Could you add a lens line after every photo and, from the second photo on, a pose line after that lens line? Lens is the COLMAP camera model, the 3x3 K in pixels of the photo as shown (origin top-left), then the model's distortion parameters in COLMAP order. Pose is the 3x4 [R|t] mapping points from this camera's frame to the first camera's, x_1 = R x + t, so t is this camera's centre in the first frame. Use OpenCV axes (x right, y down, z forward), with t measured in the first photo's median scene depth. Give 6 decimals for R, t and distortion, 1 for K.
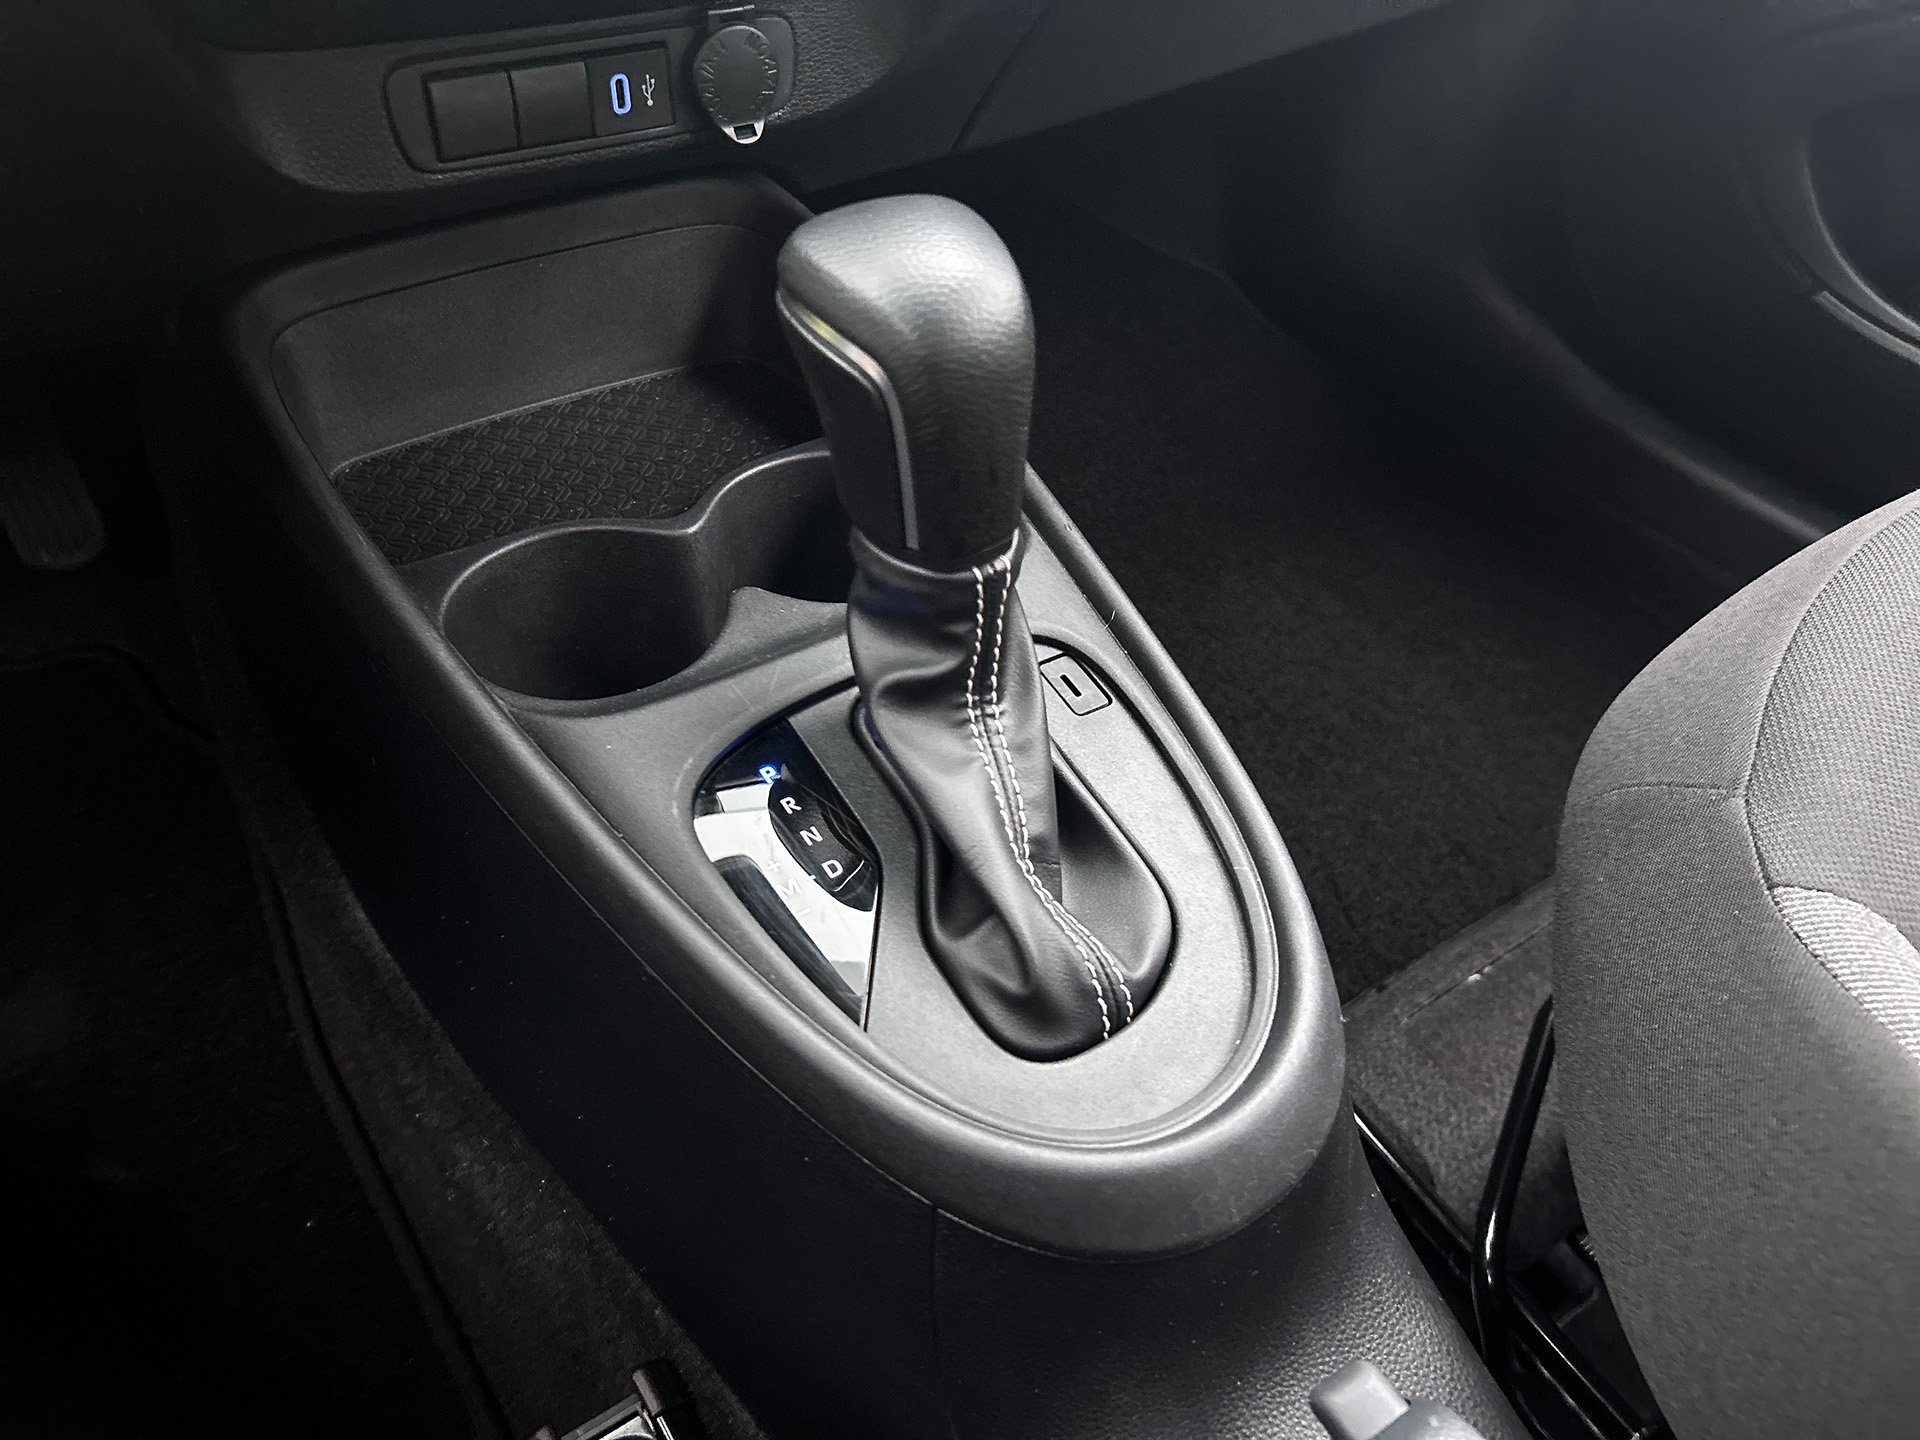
lens RADIAL K [[1467.2, 0, 976.0], [0, 1467.2, 718.6], [0, 0, 1]] dist [0.009393, -0.022306]
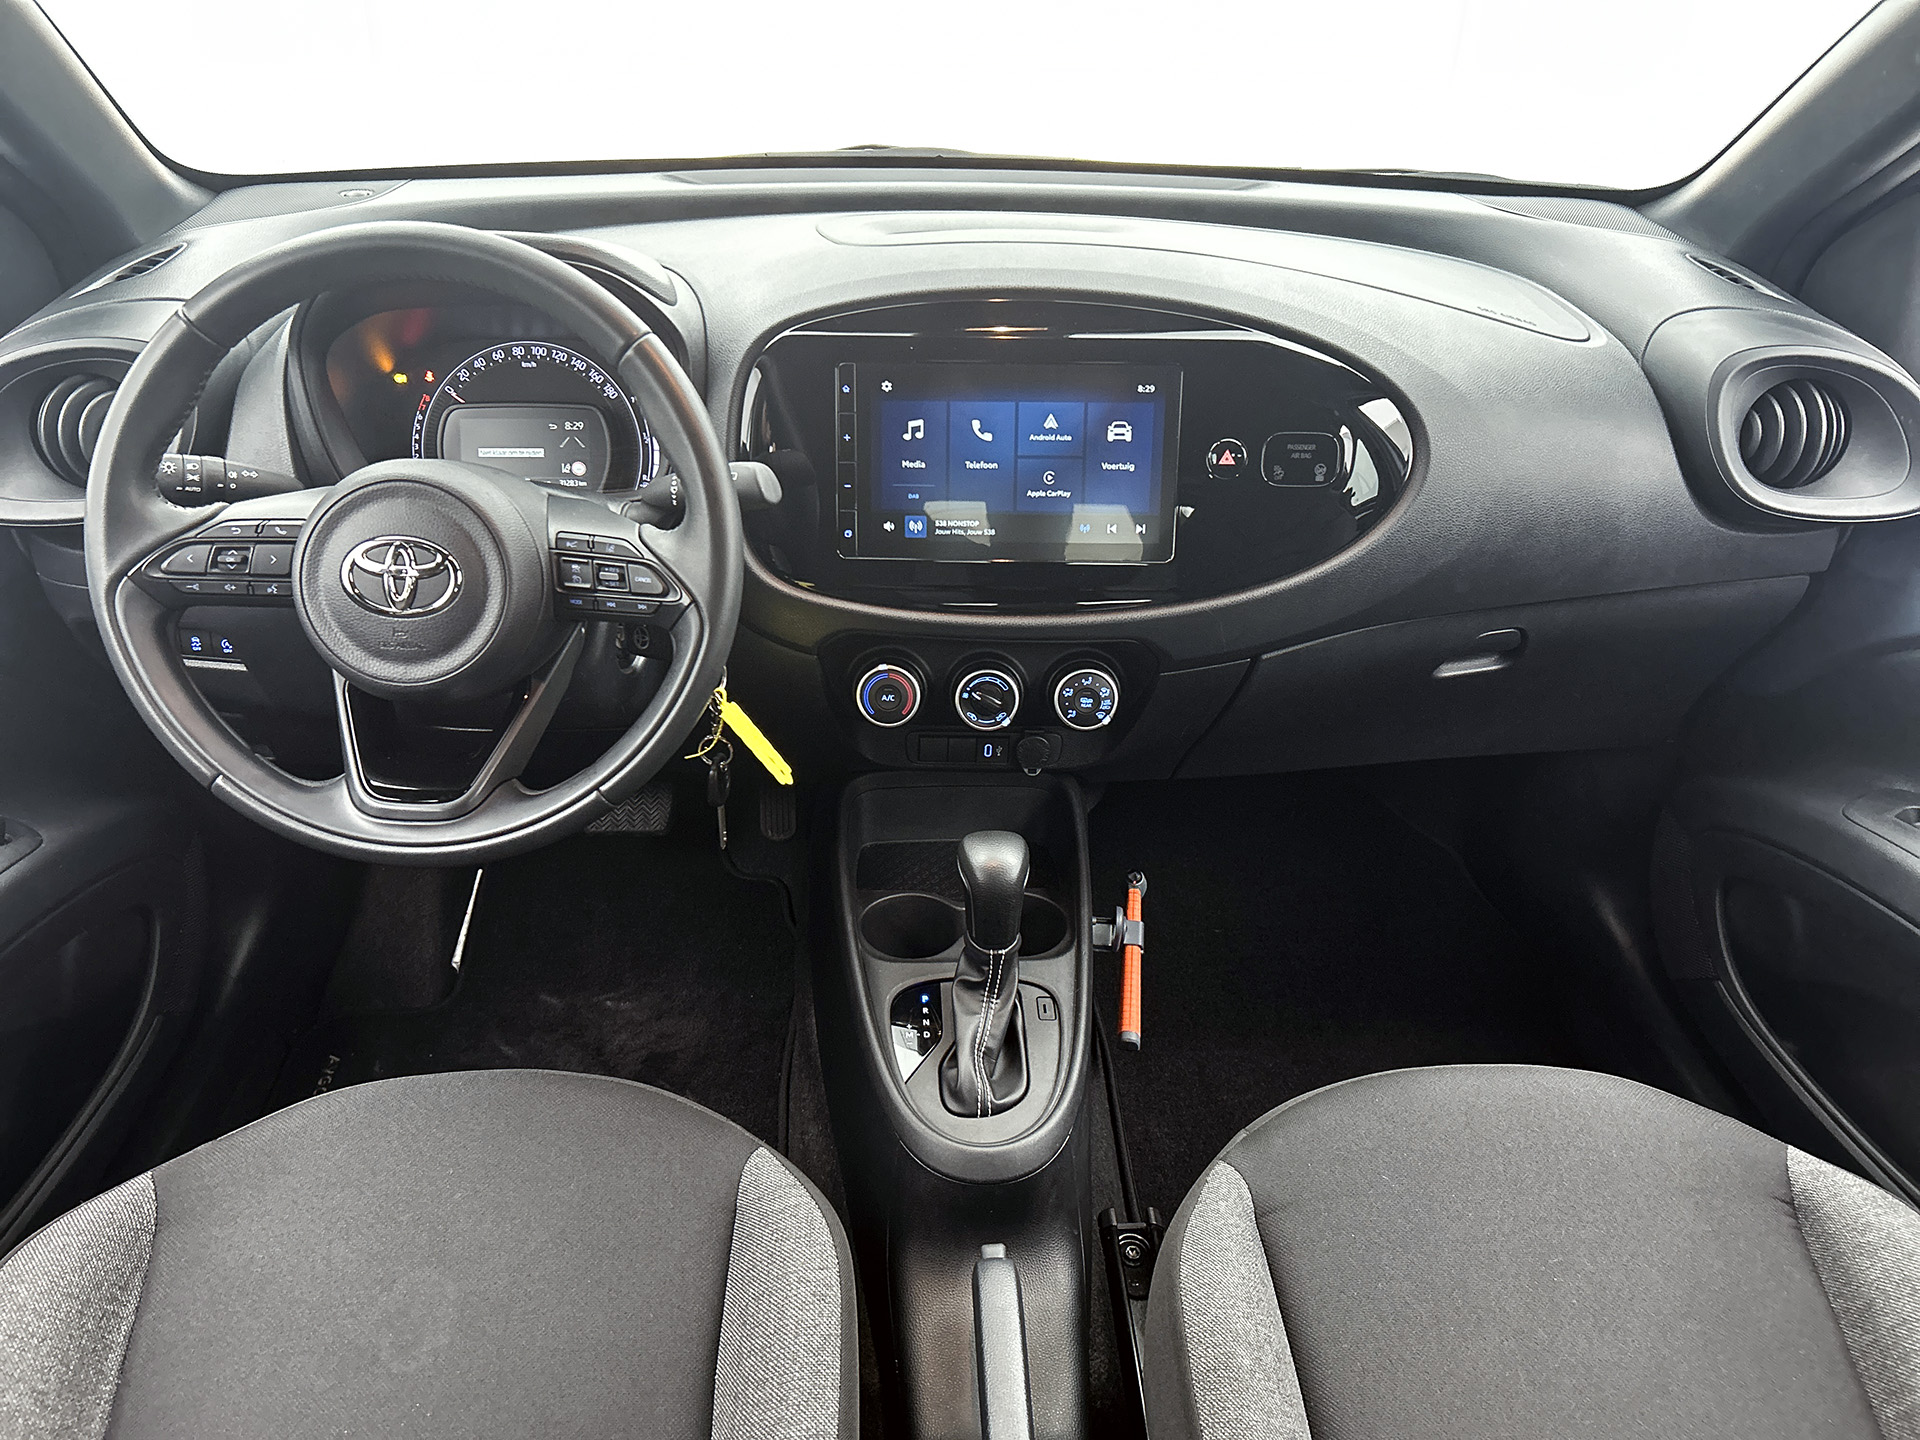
lens RADIAL K [[1467.2, 0, 963.0], [0, 1467.2, 717.5], [0, 0, 1]] dist [0.009393, -0.022306]
pose [[0.854357, 0.240387, -0.460747, 0.943302], [-0.345178, 0.925258, -0.157322, -0.037760], [0.388492, 0.293449, 0.873477, -1.393411]]
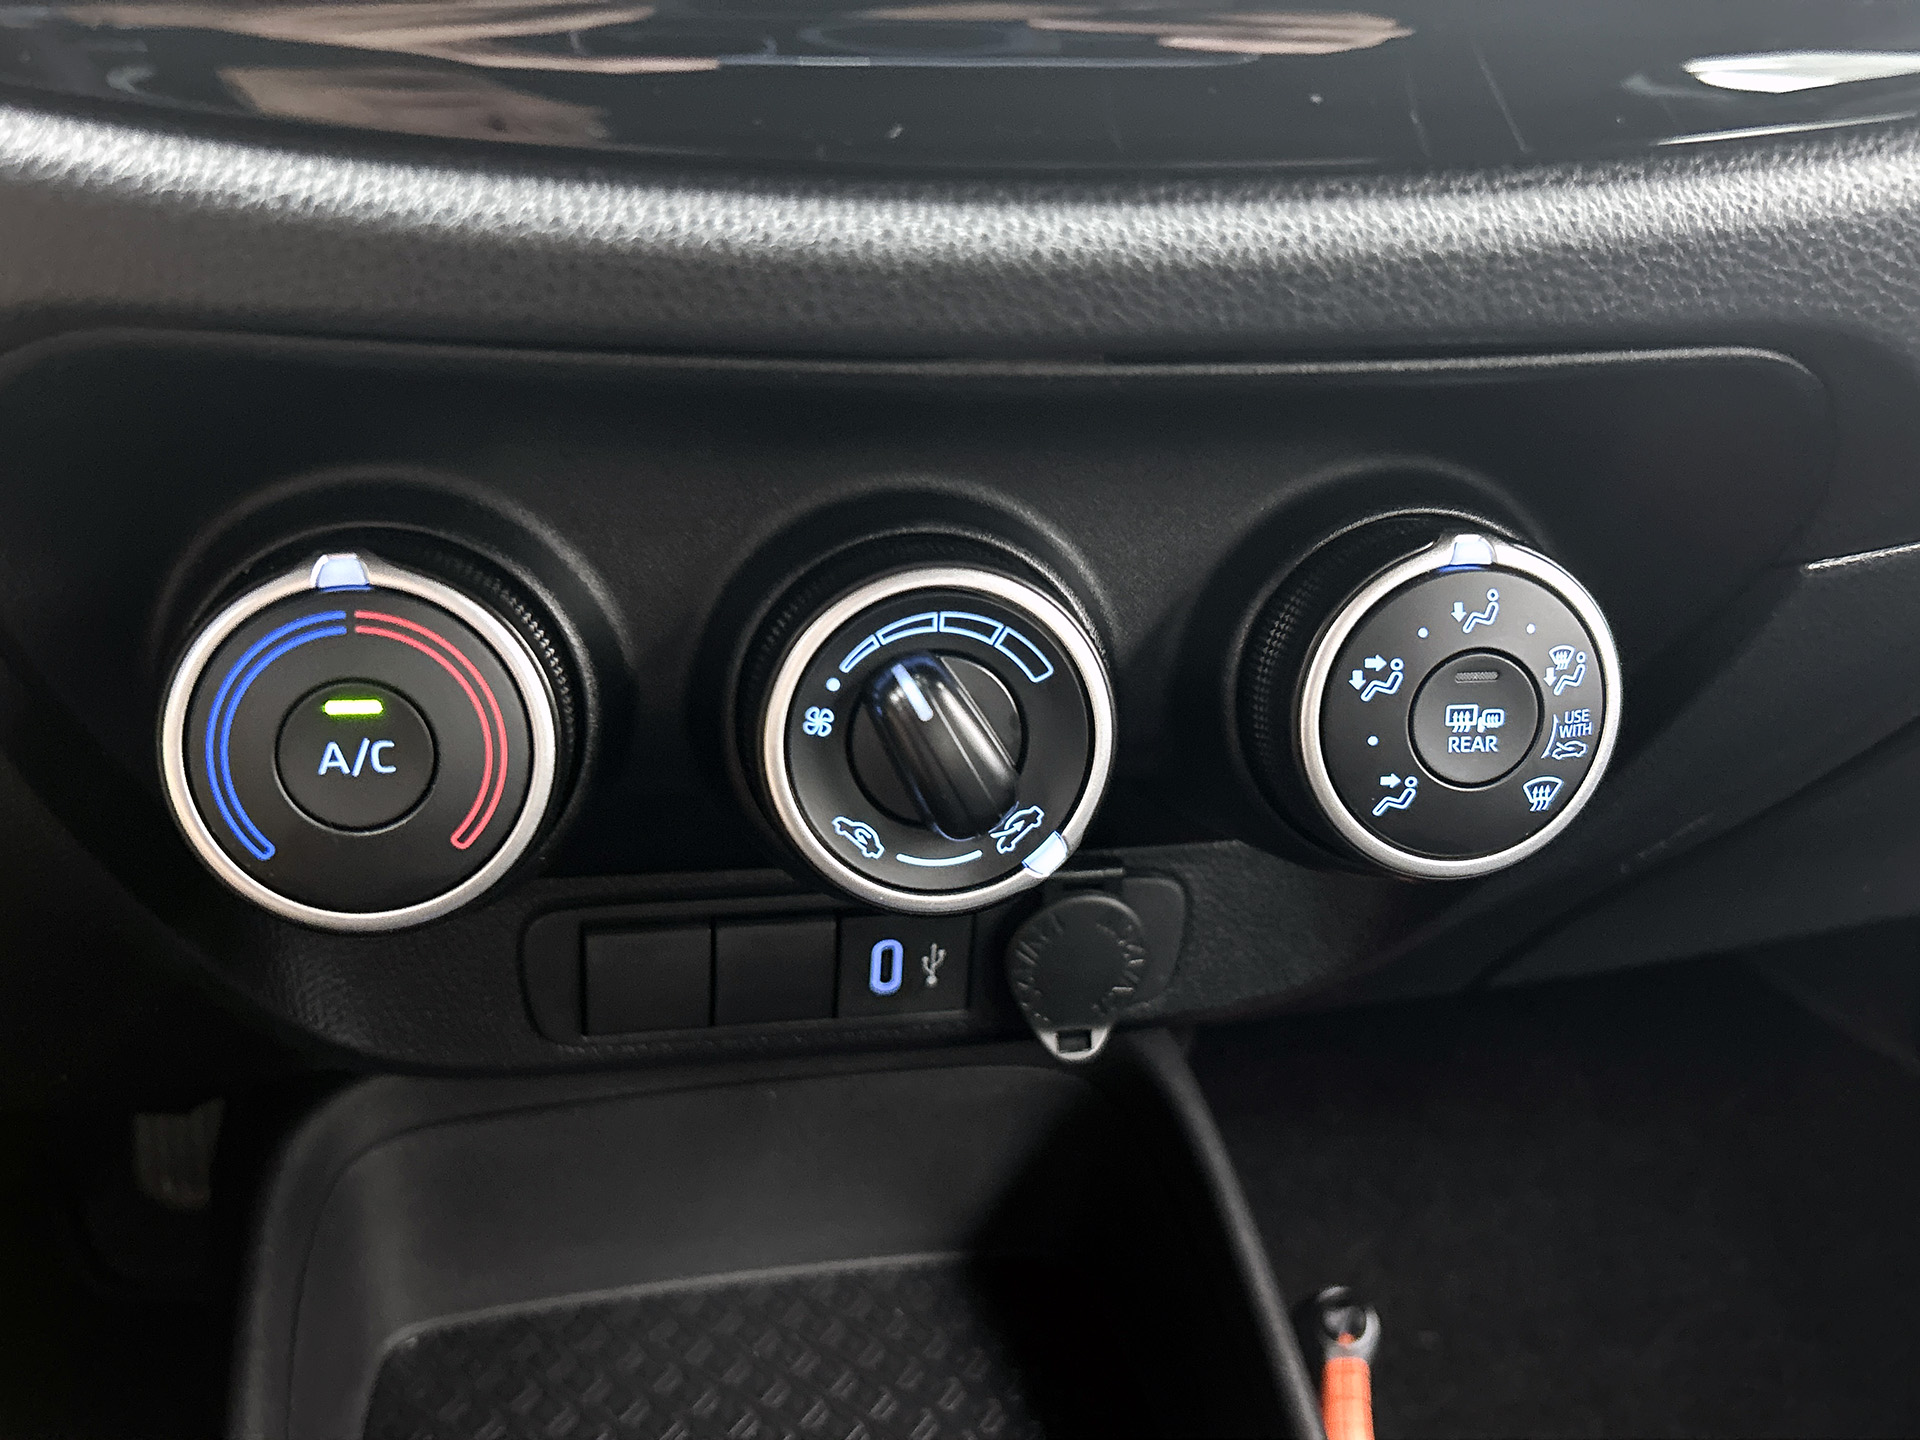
lens RADIAL K [[1824.5, 0, 949.5], [0, 1824.5, 709.7], [0, 0, 1]] dist [0.016258, 0.000000]
pose [[0.925073, 0.177631, -0.335690, 0.029476], [-0.267127, 0.932616, -0.242634, -0.339875], [0.269971, 0.314126, 0.910187, 0.247032]]
